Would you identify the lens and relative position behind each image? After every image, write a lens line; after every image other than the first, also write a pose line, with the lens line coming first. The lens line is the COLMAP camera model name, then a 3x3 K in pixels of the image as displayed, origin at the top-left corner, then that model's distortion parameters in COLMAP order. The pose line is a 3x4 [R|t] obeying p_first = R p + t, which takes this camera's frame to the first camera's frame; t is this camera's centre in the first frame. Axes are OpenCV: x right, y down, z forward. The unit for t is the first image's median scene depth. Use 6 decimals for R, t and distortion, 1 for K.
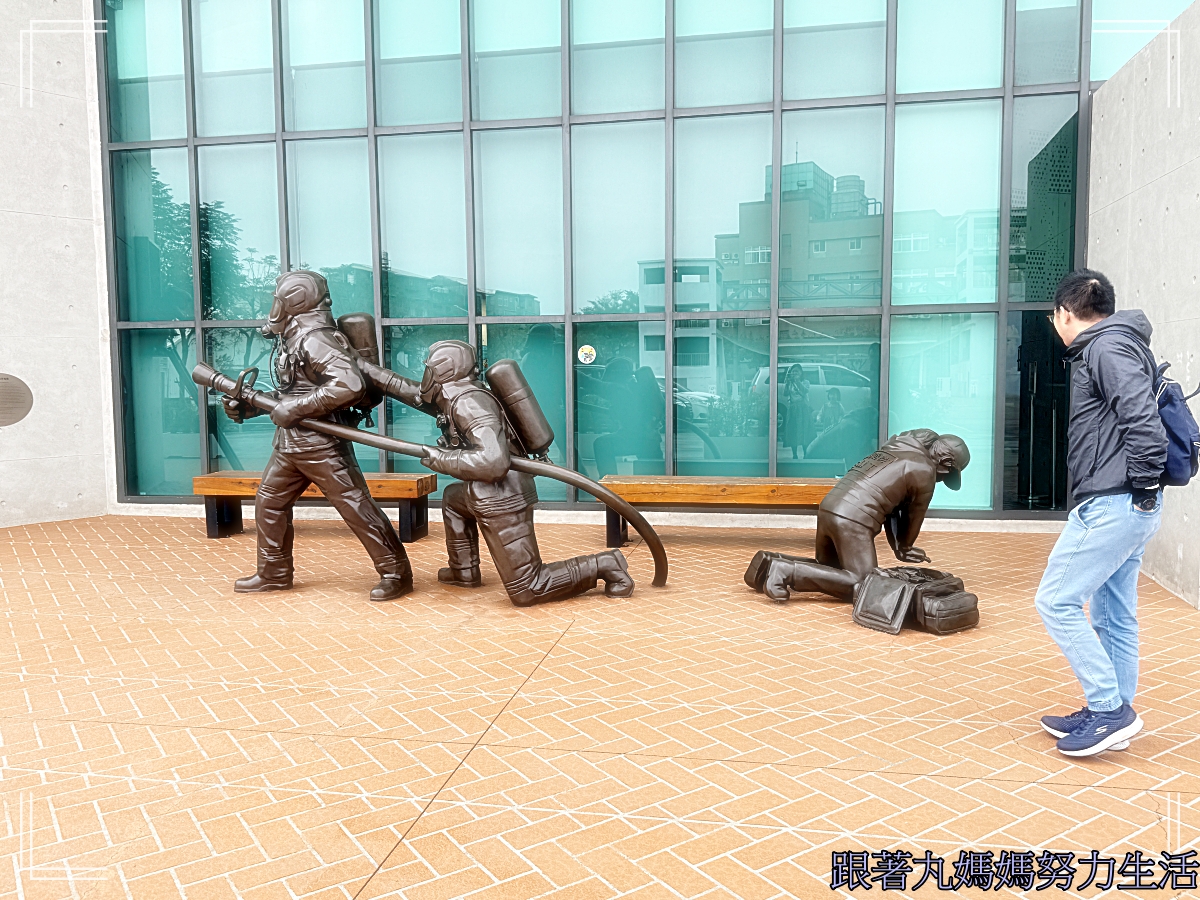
lens RADIAL K [[974.5, 0, 603.6], [0, 974.5, 449.7], [0, 0, 1]] dist [0.065504, -0.002090]
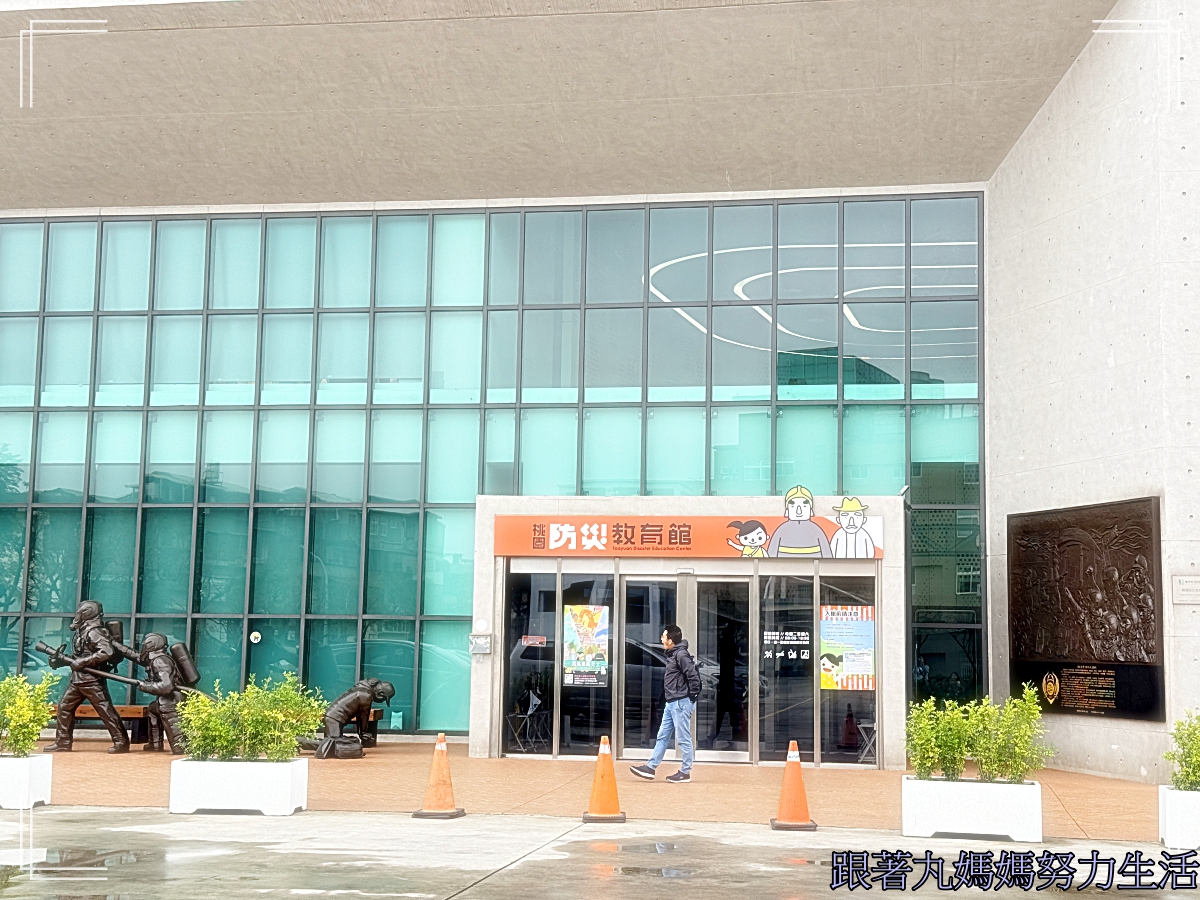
lens RADIAL K [[1686.3, 0, 598.1], [0, 1686.3, 447.3], [0, 0, 1]] dist [0.152760, 0.000000]
pose [[0.999669, 0.025484, -0.003452, 0.848273], [-0.025667, 0.980451, -0.195083, 0.204805], [-0.001587, 0.195107, 0.980781, -2.879973]]
